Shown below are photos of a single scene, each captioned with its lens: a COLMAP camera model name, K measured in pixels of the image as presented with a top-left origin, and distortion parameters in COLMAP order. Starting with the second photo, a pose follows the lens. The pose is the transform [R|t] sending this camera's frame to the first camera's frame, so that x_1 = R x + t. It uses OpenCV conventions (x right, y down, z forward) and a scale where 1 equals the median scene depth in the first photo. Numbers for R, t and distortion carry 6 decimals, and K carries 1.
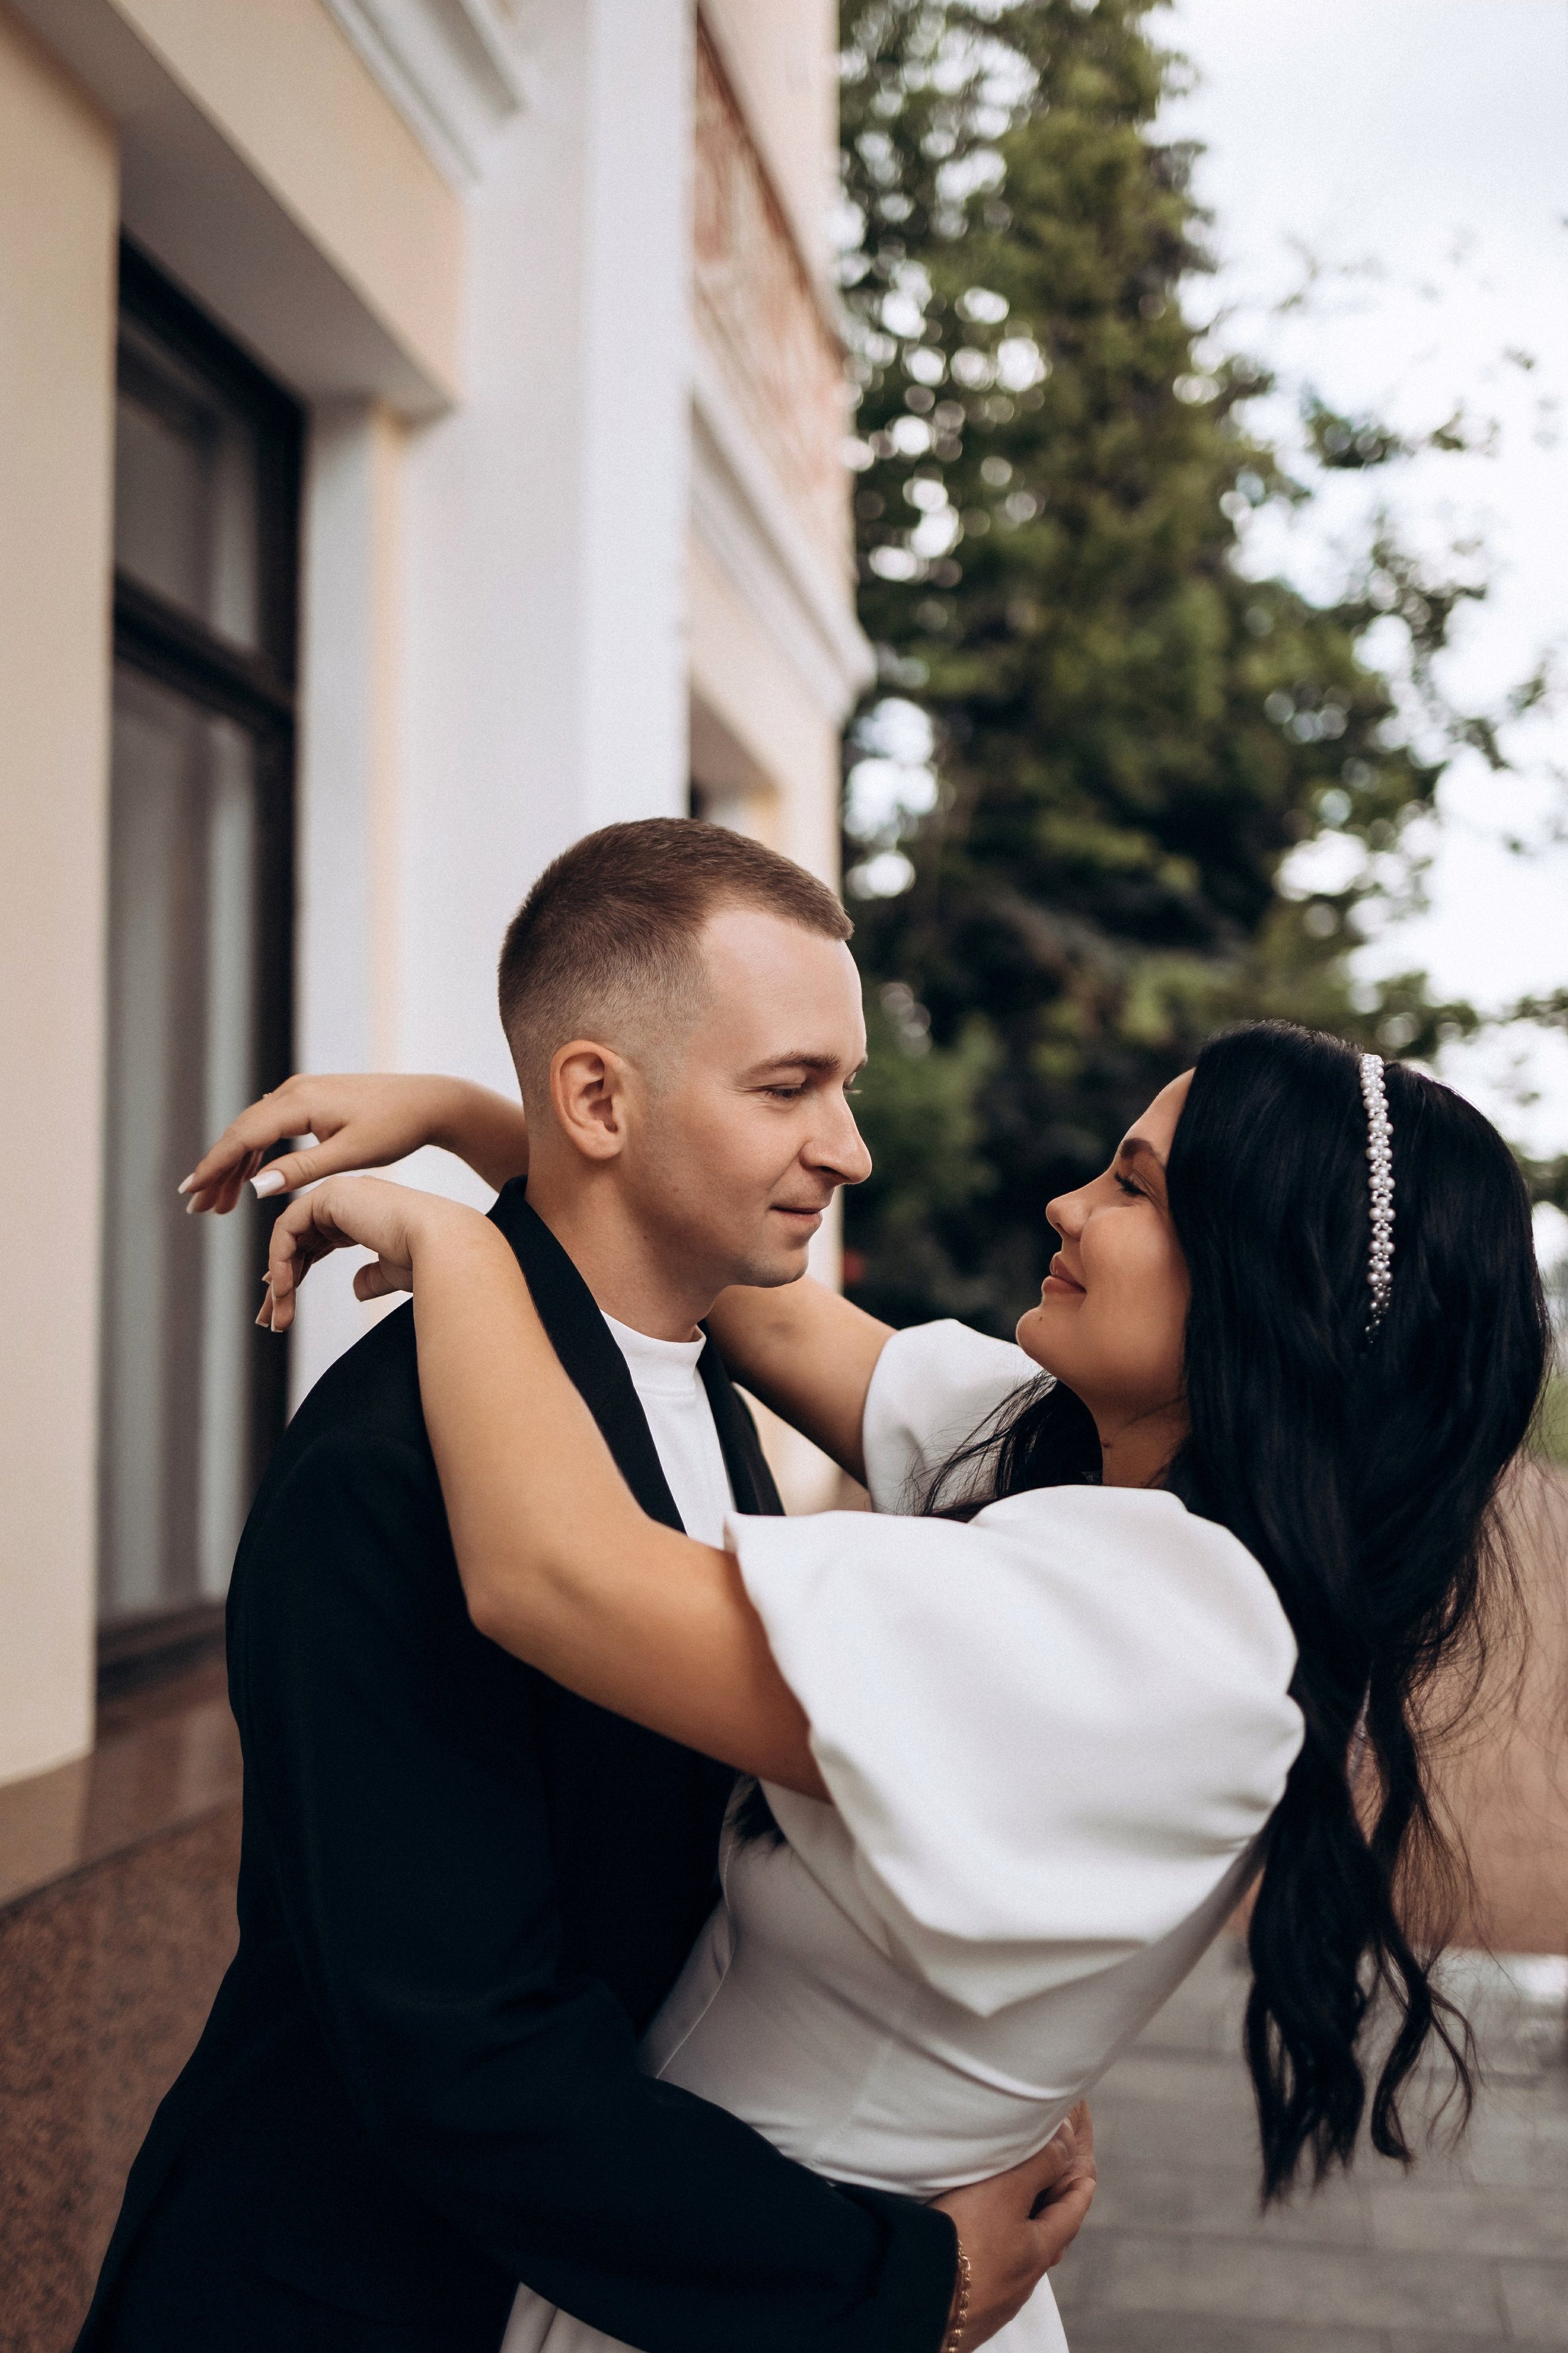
lens RADIAL K [[2355.0, 0, 784.0], [0, 2355.0, 1176.5], [0, 0, 1]] dist [-0.002741, -0.087645]
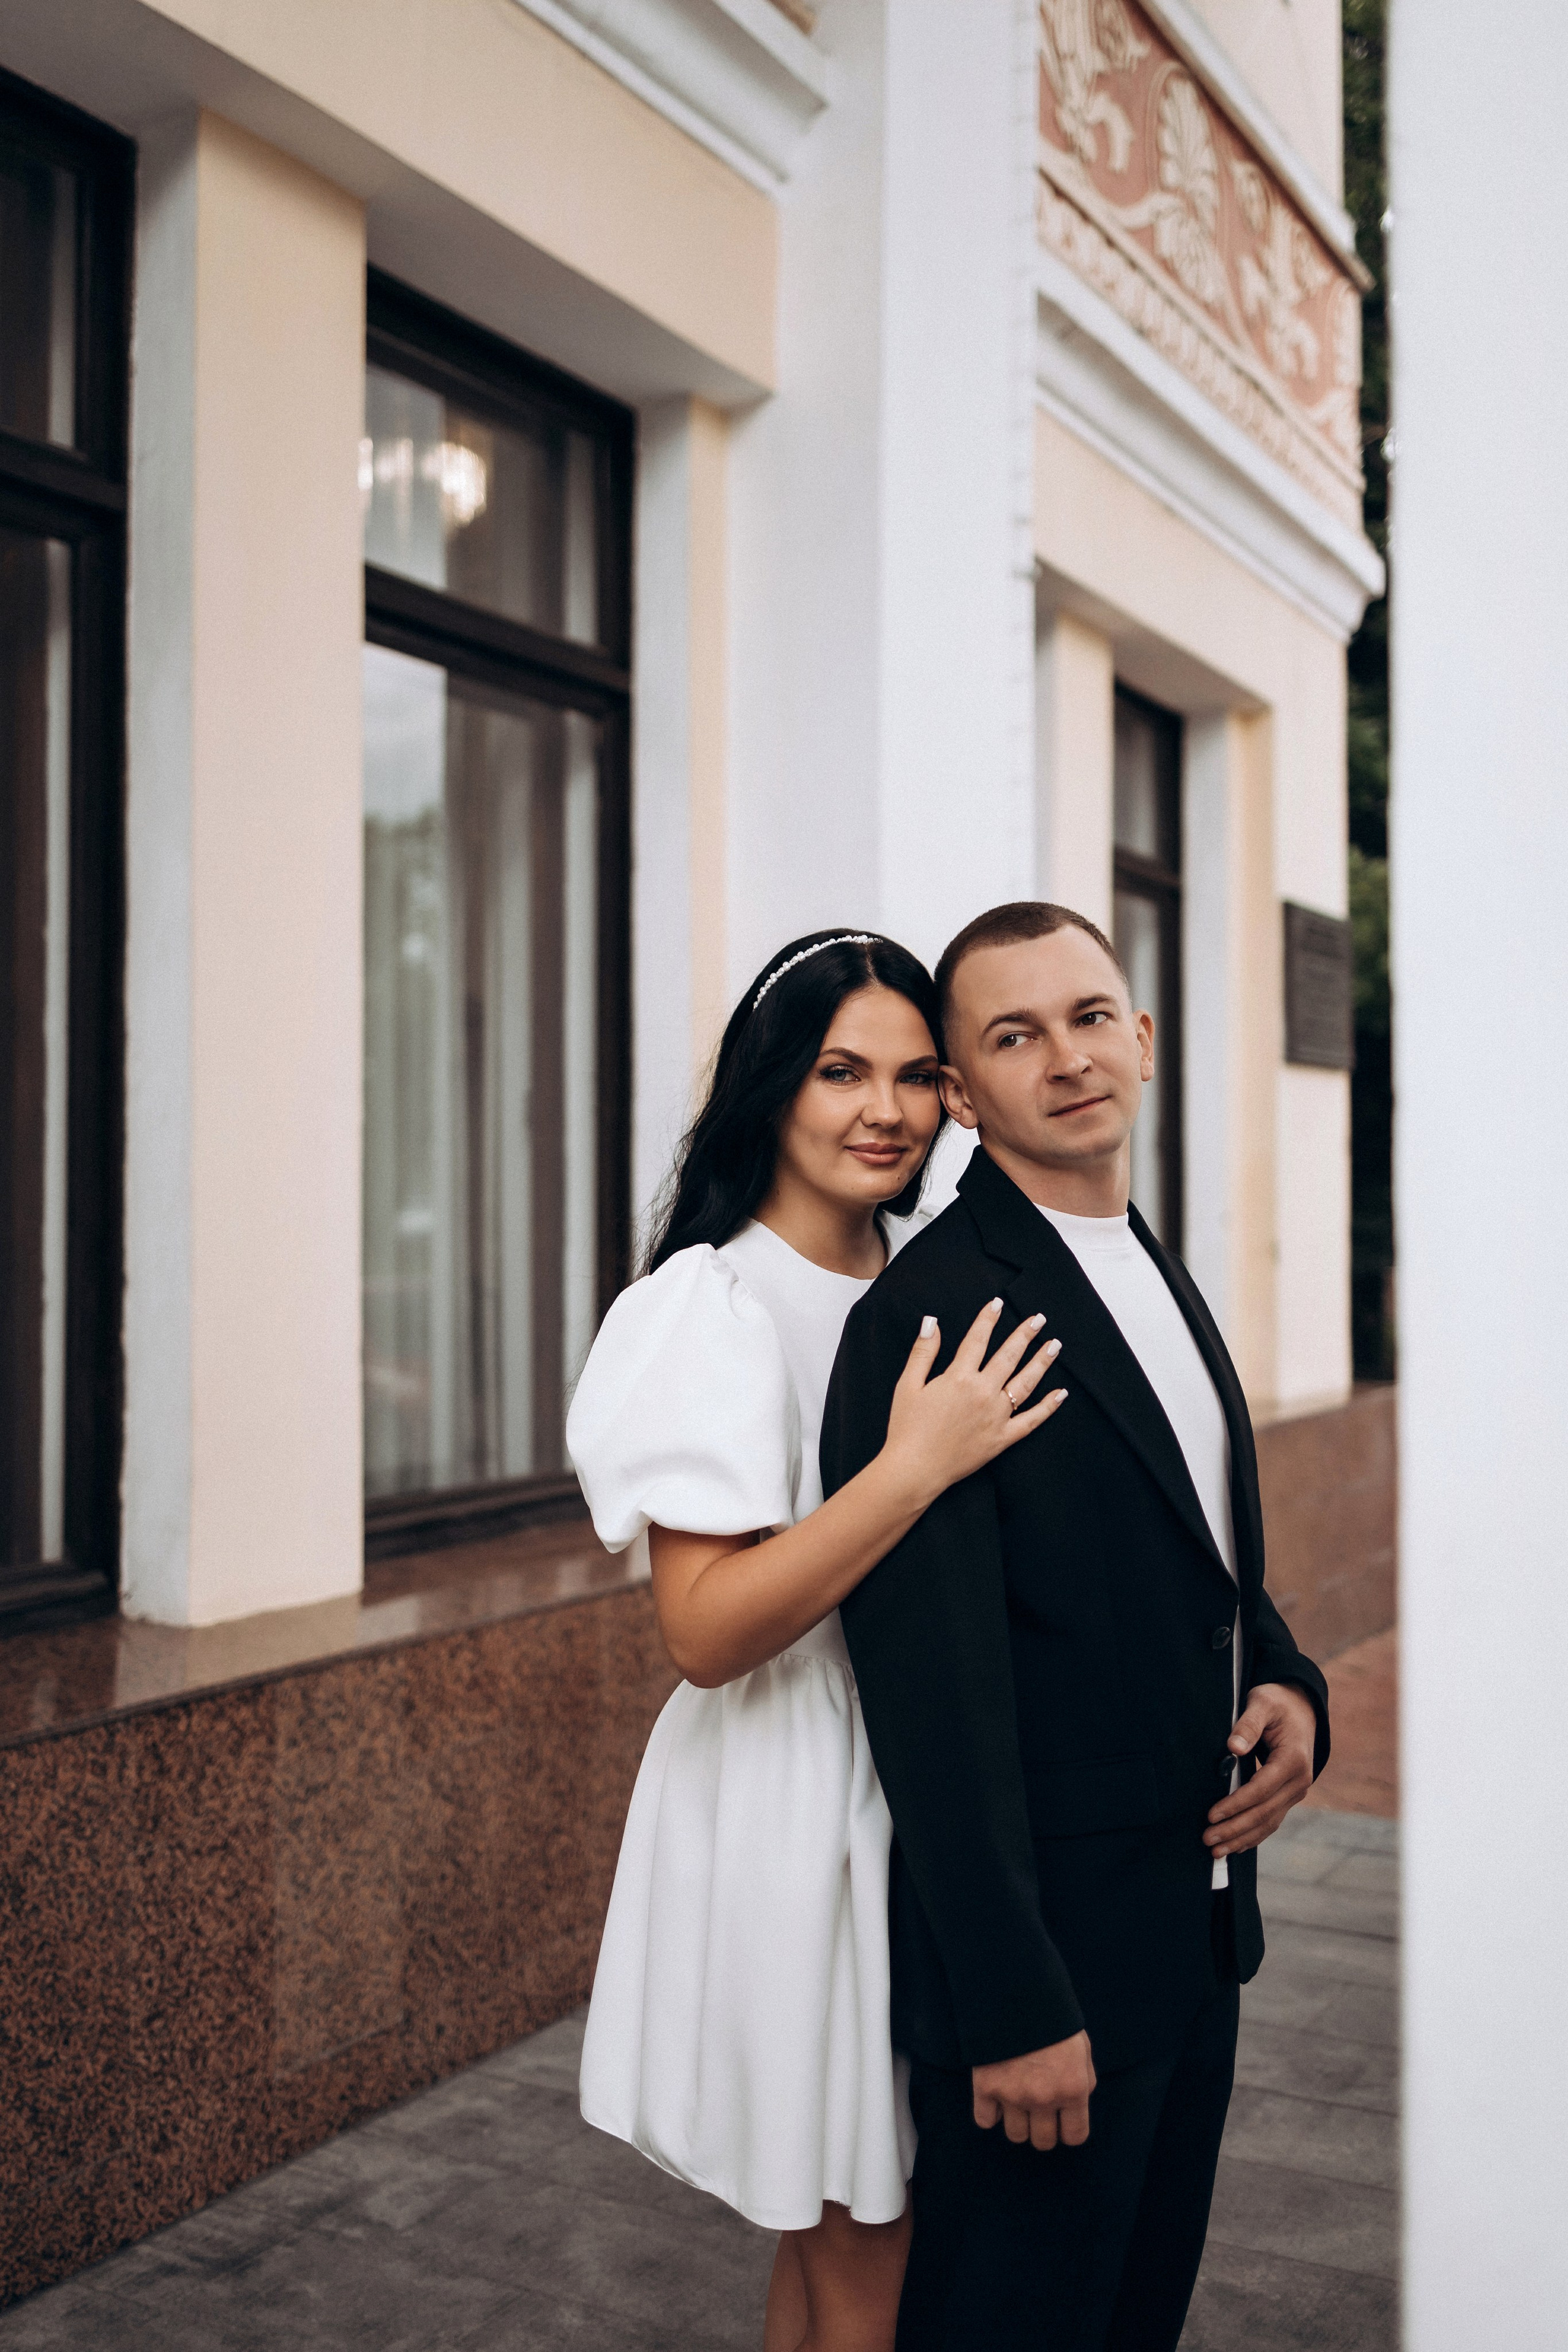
lens RADIAL K [[2297.8, 0, 784.0], [0, 2297.8, 1176.0], [0, 0, 1]] dist [0.041285, -0.173959]
pose [[0.945157, -0.014475, -0.326296, 0.060649], [0.025813, 0.999203, 0.030444, 0.000714], [0.325595, -0.037197, 0.944777, -0.006304]]
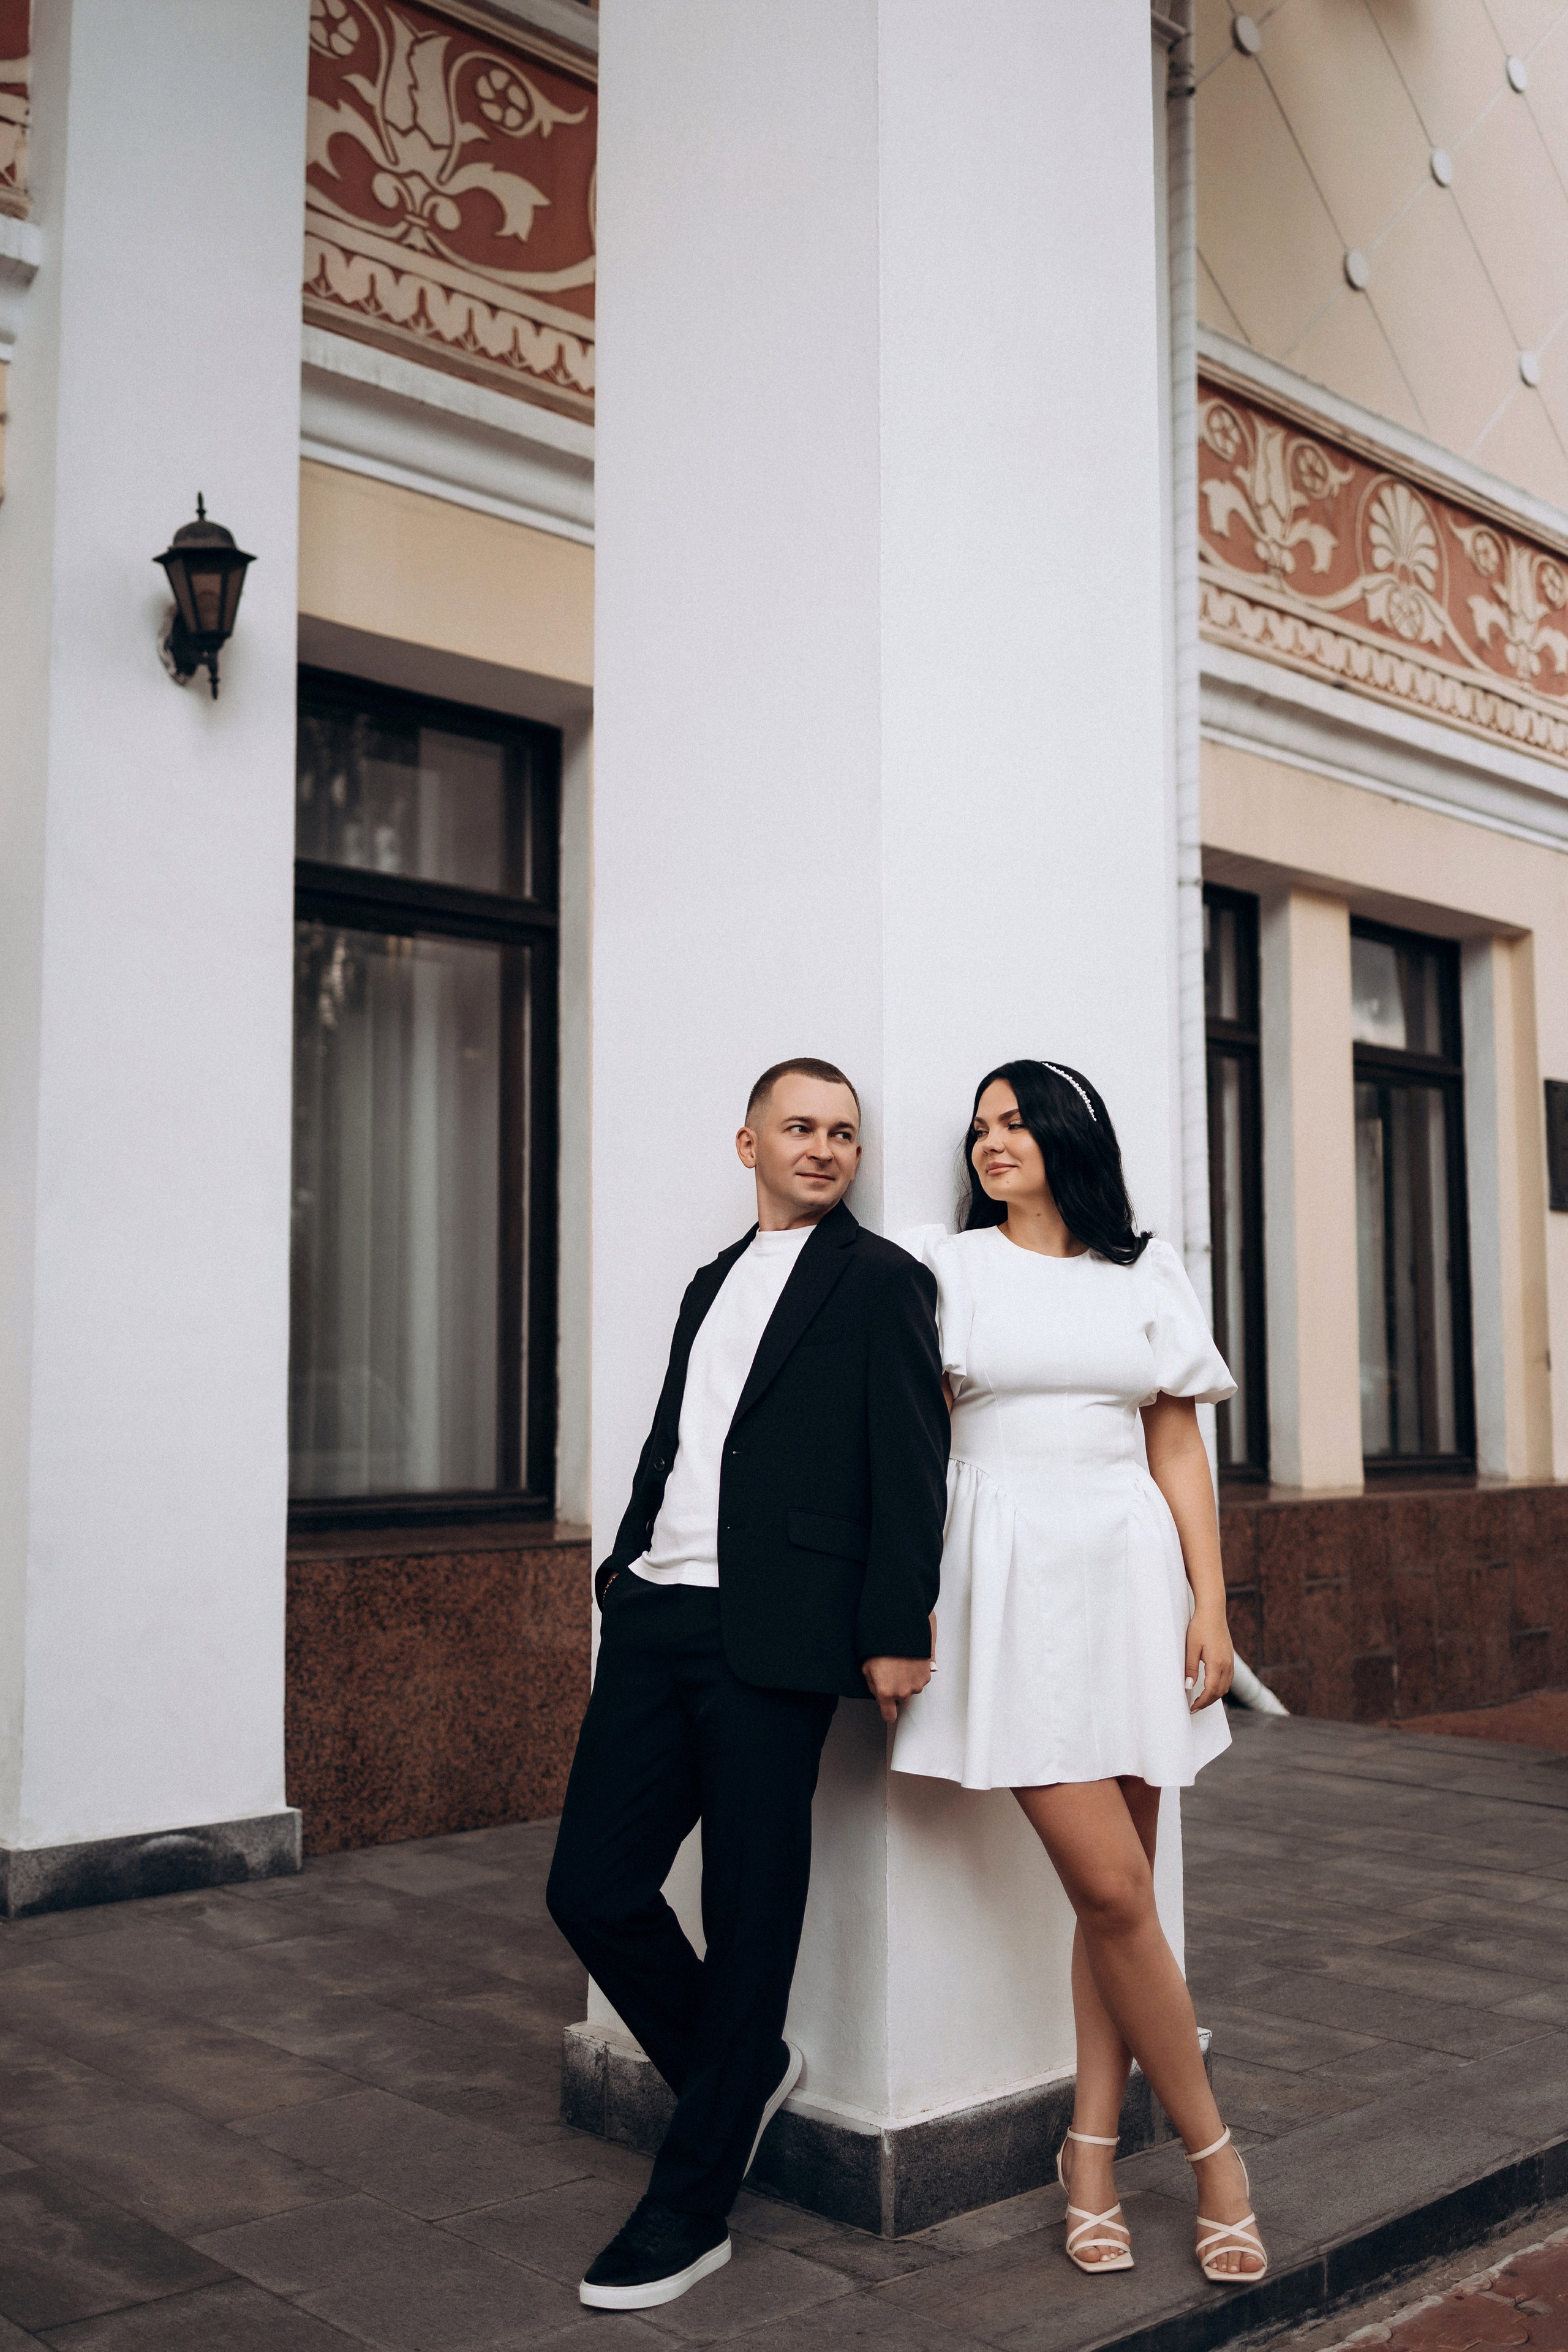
lens RADIAL K [[2354.2, 0, 784.0], [0, 2354.2, 1176.0], [0, 0, 1]] dist [-0.002741, -0.087645]
pose [[0.781431, -0.078687, -0.619010, 0.230499], [0.047175, 0.996628, -0.067136, 0.017983], [0.622206, 0.023260, 0.782508, -0.128042]]
